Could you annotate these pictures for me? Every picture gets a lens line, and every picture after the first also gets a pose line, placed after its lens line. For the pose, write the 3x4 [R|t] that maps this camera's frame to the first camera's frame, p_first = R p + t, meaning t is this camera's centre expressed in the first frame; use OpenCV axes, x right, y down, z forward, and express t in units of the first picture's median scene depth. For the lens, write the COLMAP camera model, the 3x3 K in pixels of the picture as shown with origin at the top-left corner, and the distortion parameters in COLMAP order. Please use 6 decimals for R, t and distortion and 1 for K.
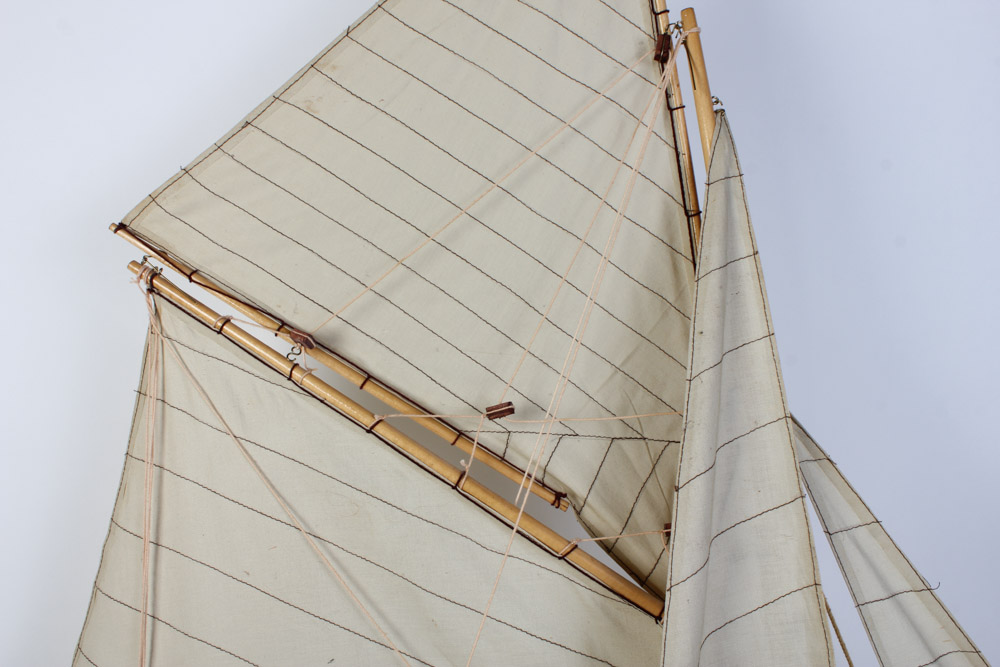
lens RADIAL K [[963.6, 0, 497.4], [0, 963.6, 347.5], [0, 0, 1]] dist [-0.106324, 0.000000]
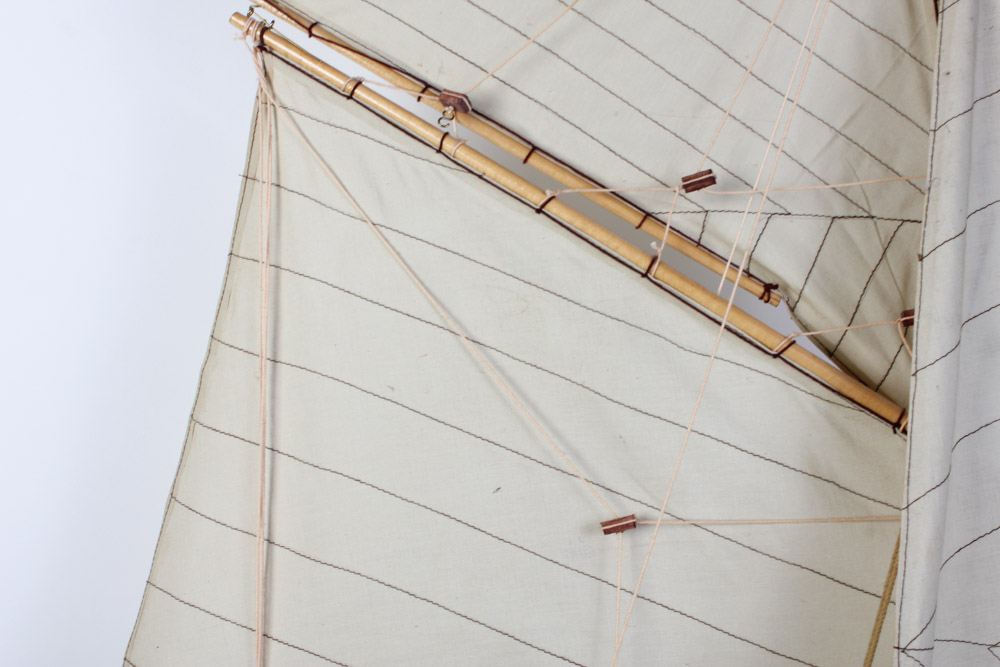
lens RADIAL K [[1512.5, 0, 500.8], [0, 1512.5, 335.0], [0, 0, 1]] dist [-0.007070, 0.000000]
pose [[0.999161, -0.016564, -0.037449, -0.118558], [0.018552, 0.998402, 0.053375, 0.122933], [0.036505, -0.054025, 0.997872, -0.305661]]
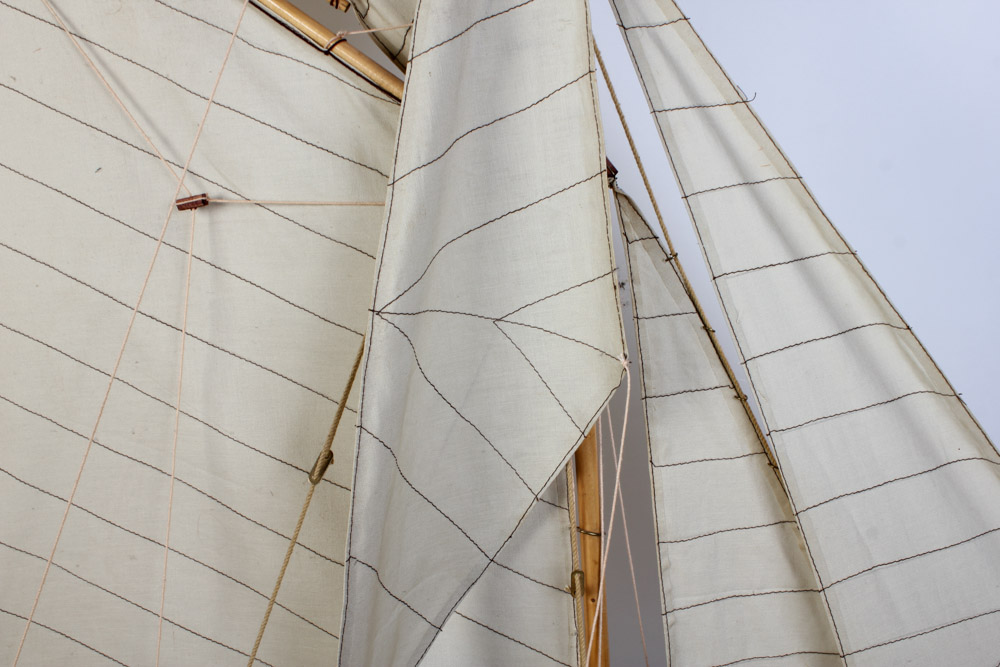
lens RADIAL K [[1069.1, 0, 498.9], [0, 1069.1, 334.4], [0, 0, 1]] dist [-0.080750, 0.000000]
pose [[0.996124, 0.036921, -0.079832, 0.309298], [-0.018514, 0.975313, 0.220048, 0.247679], [0.085985, -0.217717, 0.972217, -0.024685]]
